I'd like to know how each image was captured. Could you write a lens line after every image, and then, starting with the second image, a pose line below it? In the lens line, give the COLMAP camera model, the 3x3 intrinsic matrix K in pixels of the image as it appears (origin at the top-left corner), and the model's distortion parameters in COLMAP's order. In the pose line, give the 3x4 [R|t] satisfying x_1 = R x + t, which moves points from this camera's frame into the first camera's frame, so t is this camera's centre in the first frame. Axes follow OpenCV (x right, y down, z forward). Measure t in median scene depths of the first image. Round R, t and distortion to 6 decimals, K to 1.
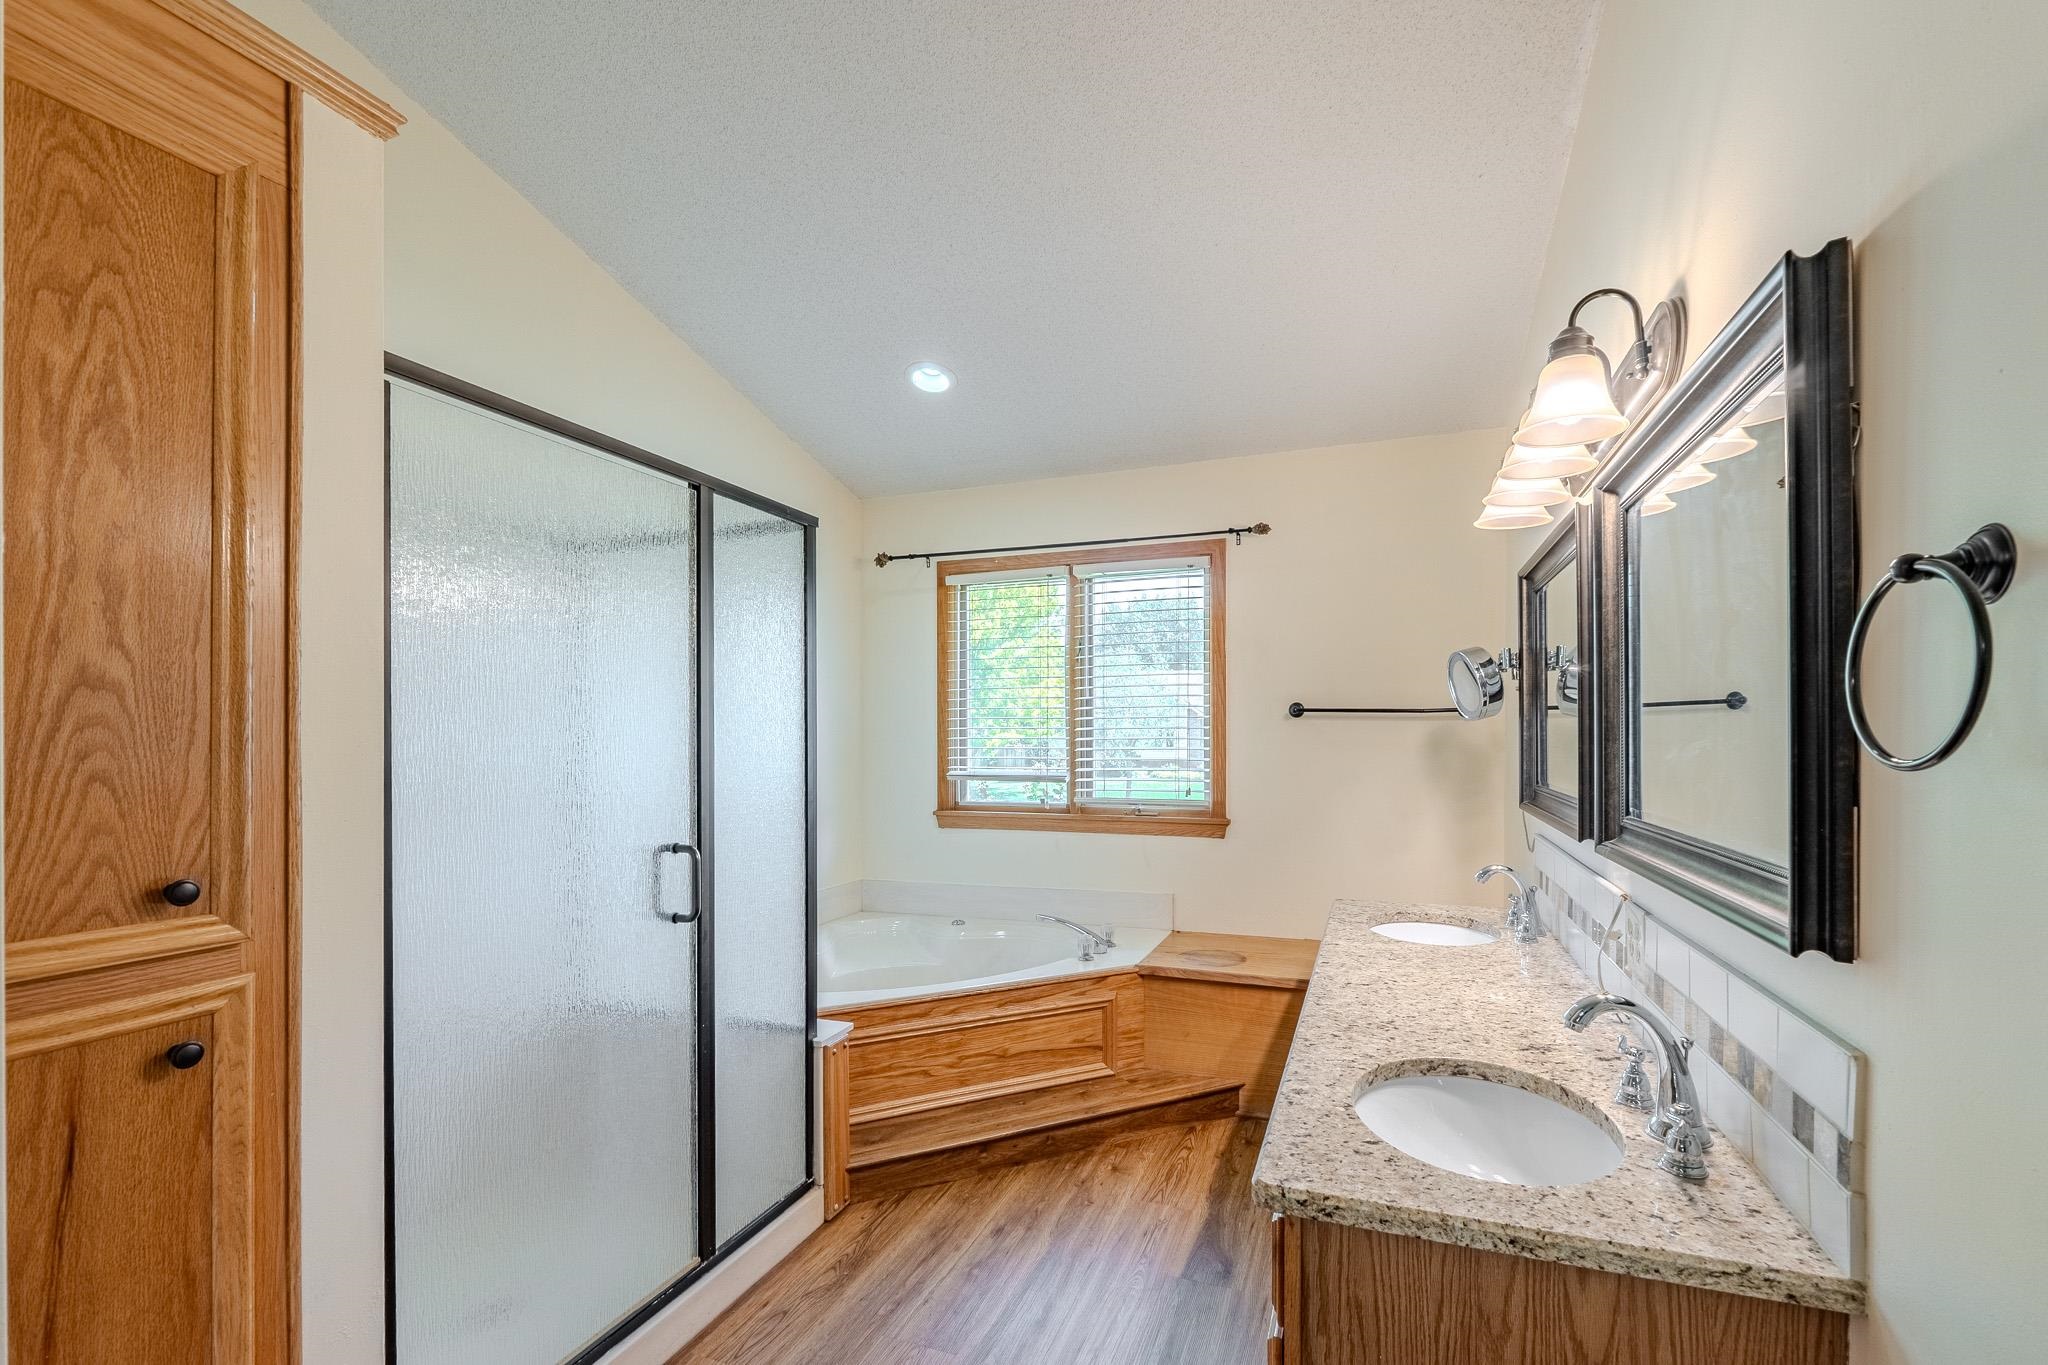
lens RADIAL K [[859.8, 0, 1030.6], [0, 859.8, 748.7], [0, 0, 1]] dist [-0.004475, -0.000671]
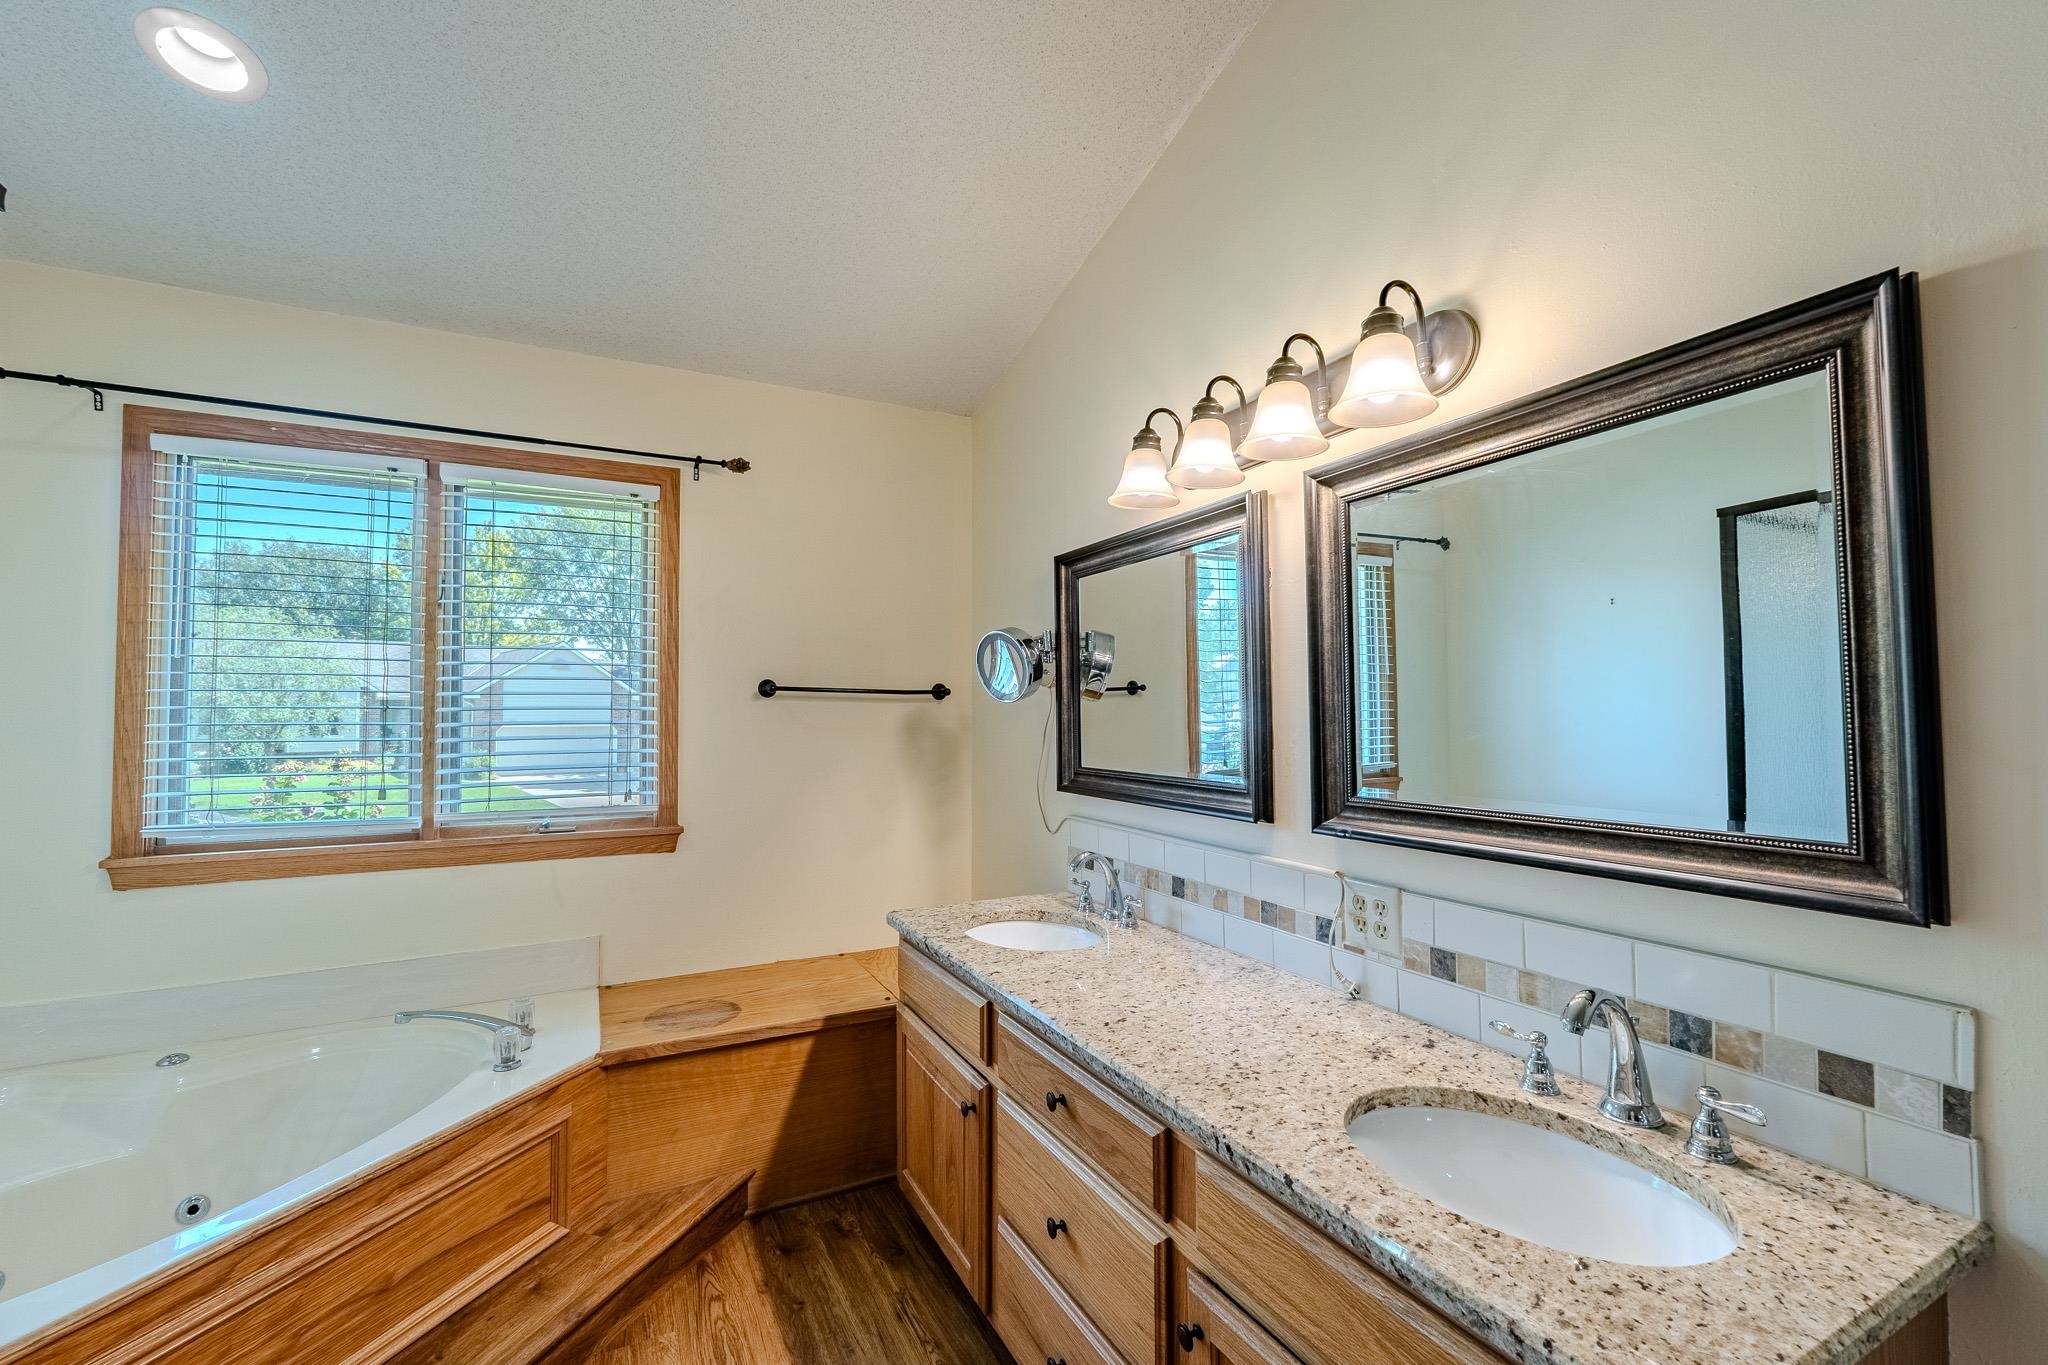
lens RADIAL K [[859.8, 0, 1020.5], [0, 859.8, 694.3], [0, 0, 1]] dist [-0.004475, -0.000671]
pose [[0.672649, 0.019182, 0.739713, -0.164728], [0.013538, 0.999178, -0.038221, -0.004420], [-0.739838, 0.035723, 0.671836, 0.286879]]
